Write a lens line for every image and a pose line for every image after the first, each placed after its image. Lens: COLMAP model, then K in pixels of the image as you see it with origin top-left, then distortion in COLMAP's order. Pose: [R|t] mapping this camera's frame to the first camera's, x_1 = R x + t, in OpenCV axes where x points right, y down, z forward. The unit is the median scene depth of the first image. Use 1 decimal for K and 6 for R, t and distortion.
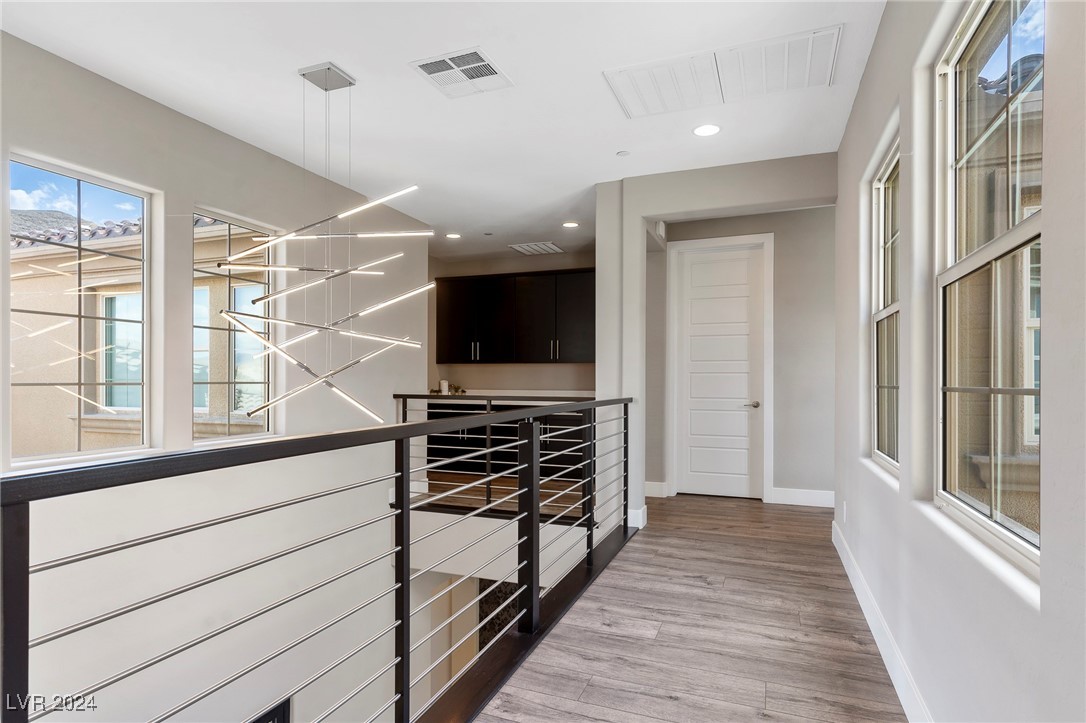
lens RADIAL K [[587.5, 0, 542.1], [0, 587.5, 367.4], [0, 0, 1]] dist [-0.000571, -0.000023]
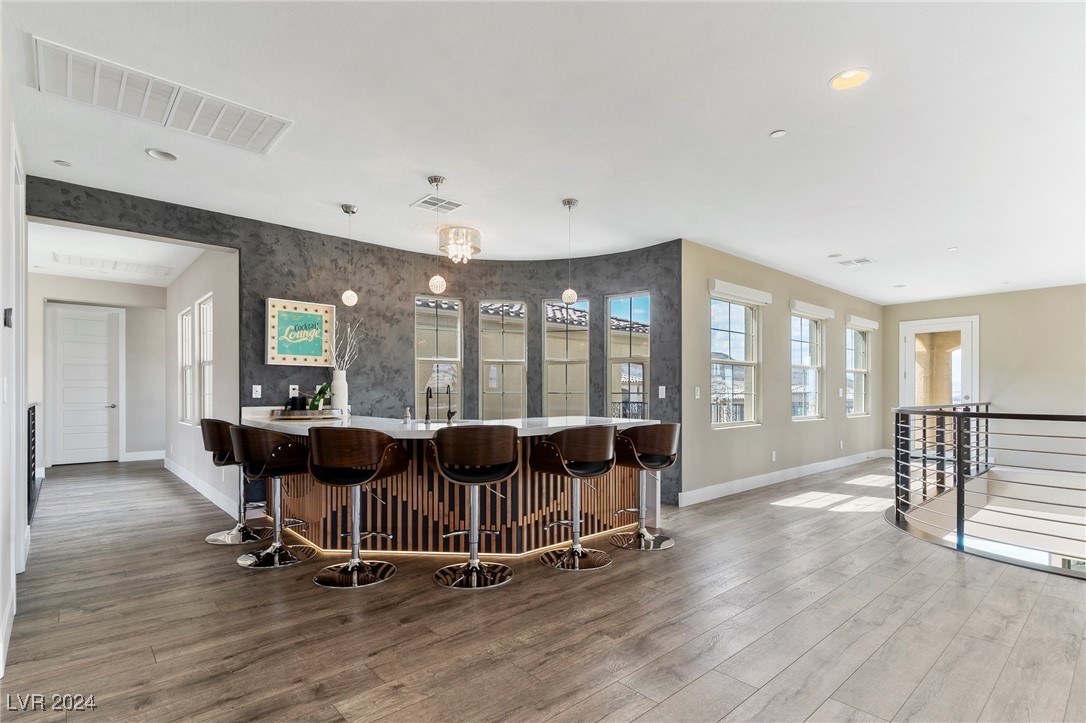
lens RADIAL K [[528.7, 0, 545.5], [0, 528.7, 386.7], [0, 0, 1]] dist [-0.000116, -0.000002]
pose [[0.523060, -0.003669, 0.852288, -0.289320], [-0.001322, 0.999986, 0.005117, -0.003132], [-0.852295, -0.003803, 0.523048, -0.876746]]
